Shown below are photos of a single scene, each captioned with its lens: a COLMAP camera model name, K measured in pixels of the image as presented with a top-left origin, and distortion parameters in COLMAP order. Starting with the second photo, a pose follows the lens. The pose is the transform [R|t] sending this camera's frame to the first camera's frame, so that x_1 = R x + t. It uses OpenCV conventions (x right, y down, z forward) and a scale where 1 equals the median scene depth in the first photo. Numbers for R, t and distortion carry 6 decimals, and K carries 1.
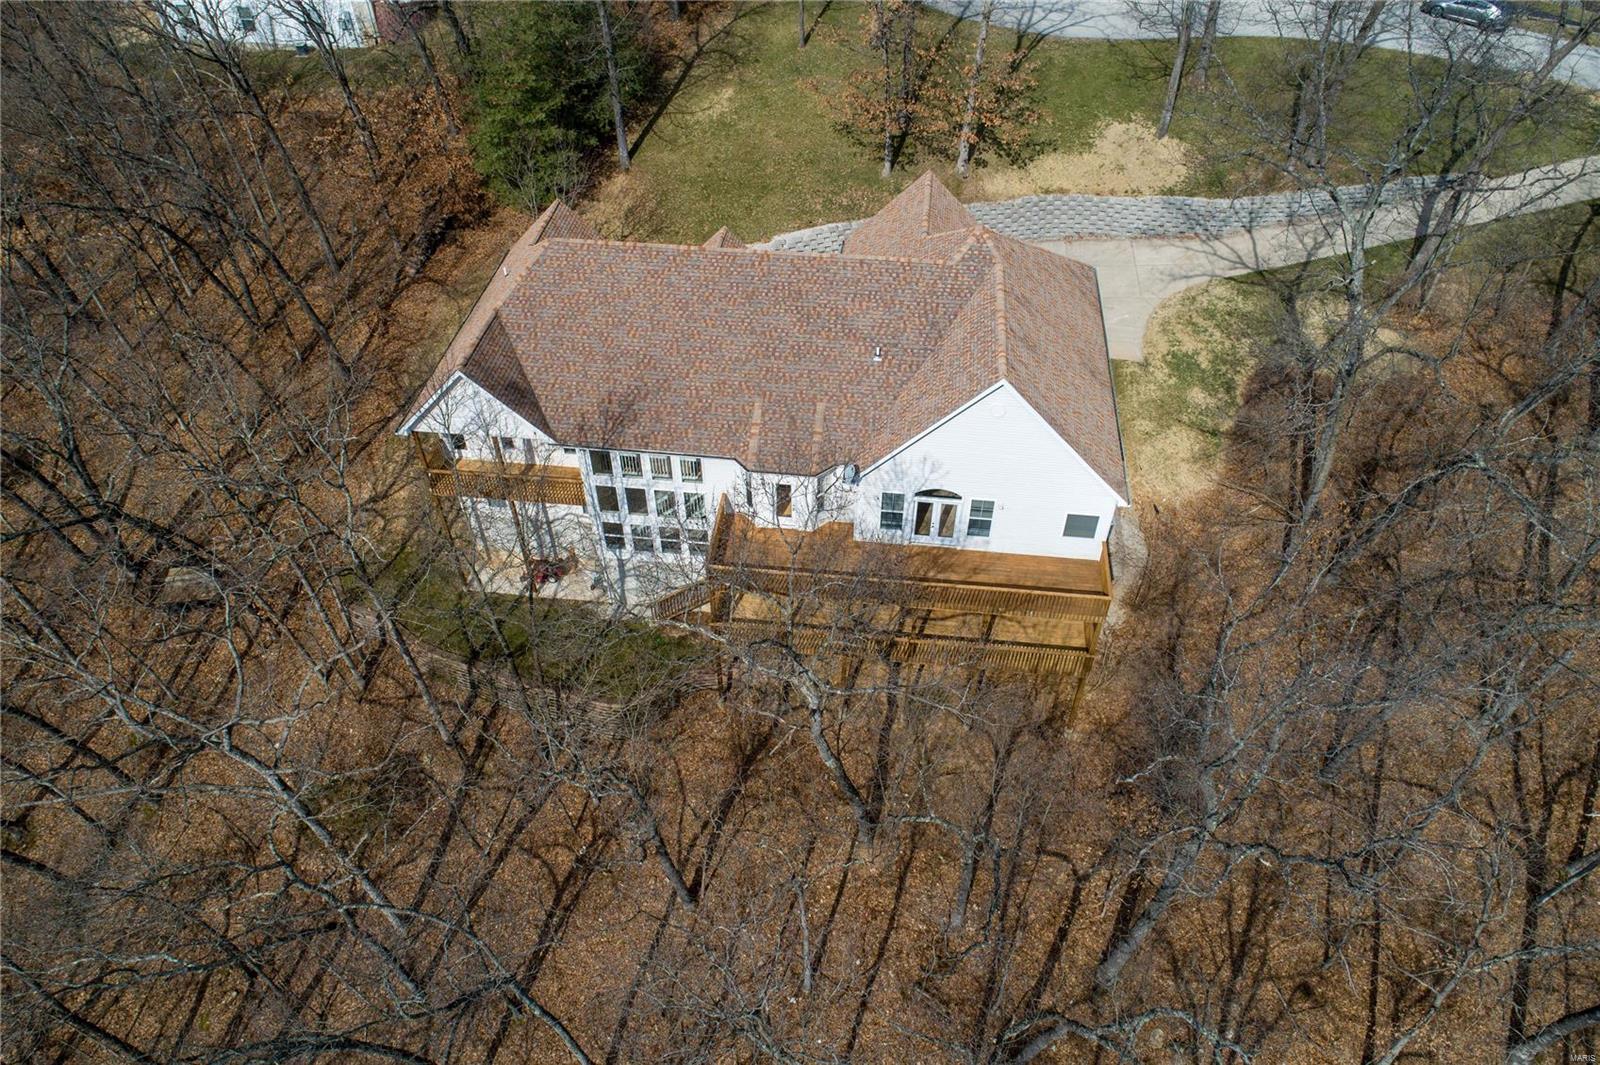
lens RADIAL K [[1141.8, 0, 804.8], [0, 1141.8, 455.1], [0, 0, 1]] dist [-0.005241, 0.002397]
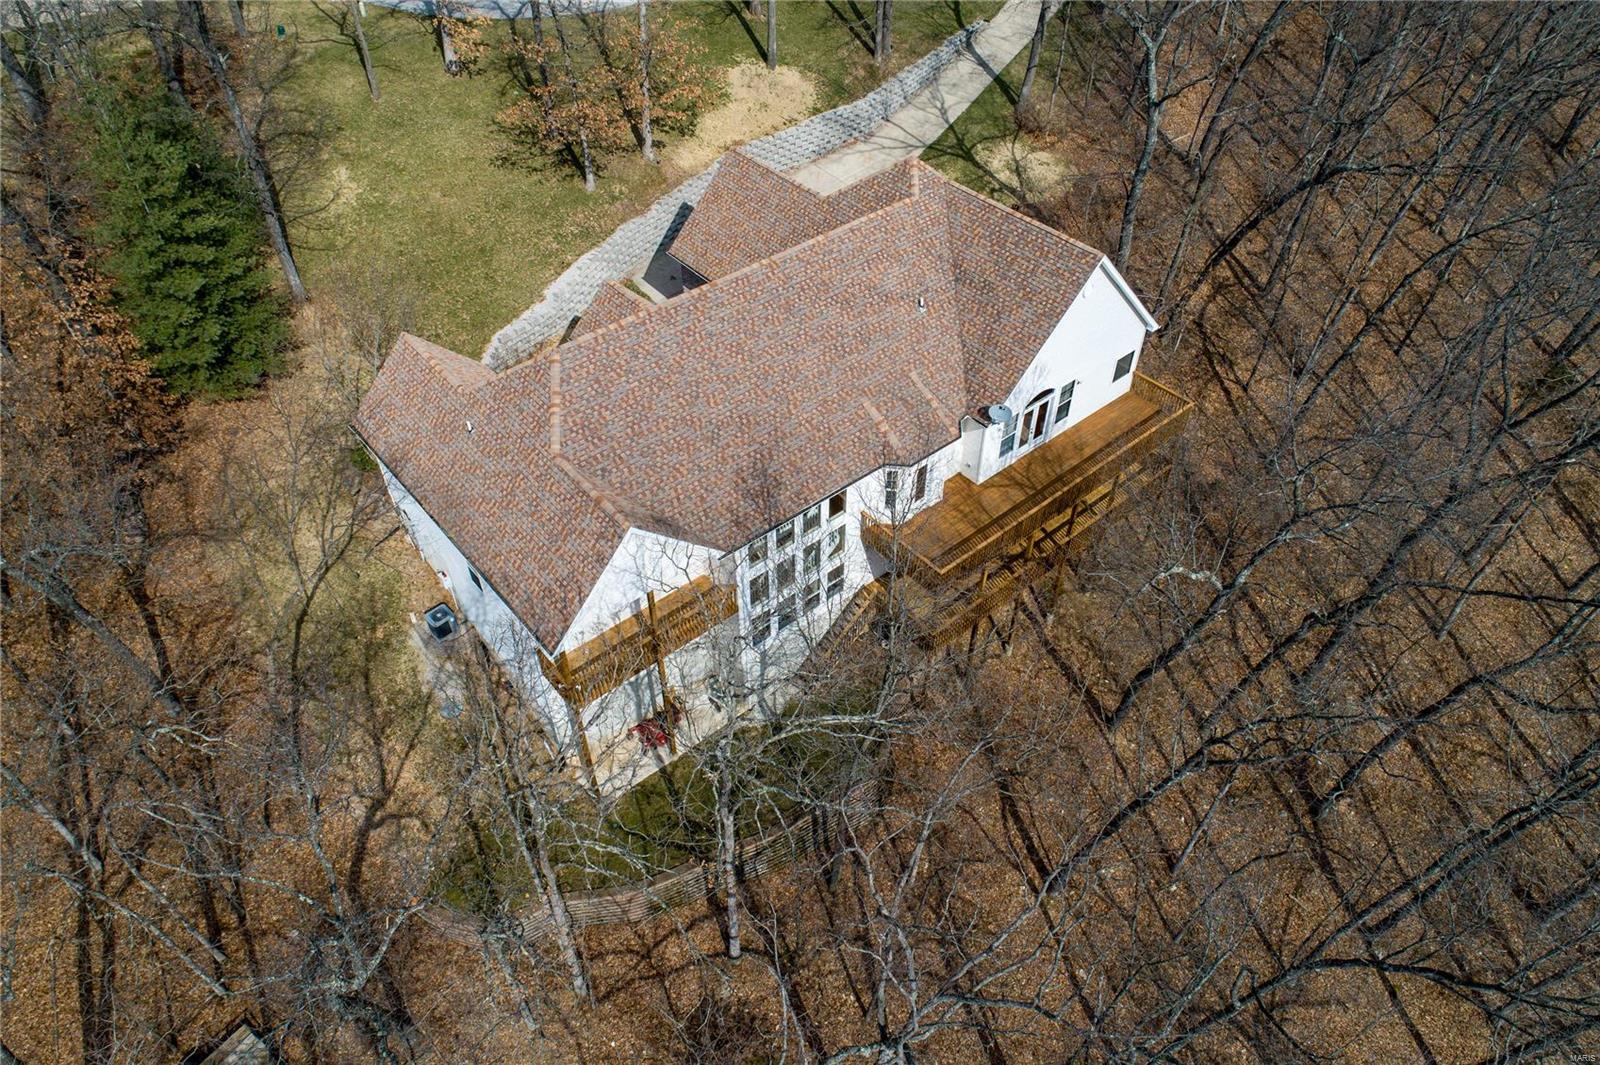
lens RADIAL K [[1141.8, 0, 804.8], [0, 1141.8, 455.1], [0, 0, 1]] dist [-0.005241, 0.002397]
pose [[0.684787, -0.469493, 0.557353, -0.464371], [0.468862, 0.869344, 0.156238, -0.133981], [-0.557884, 0.154332, 0.815443, 0.208499]]
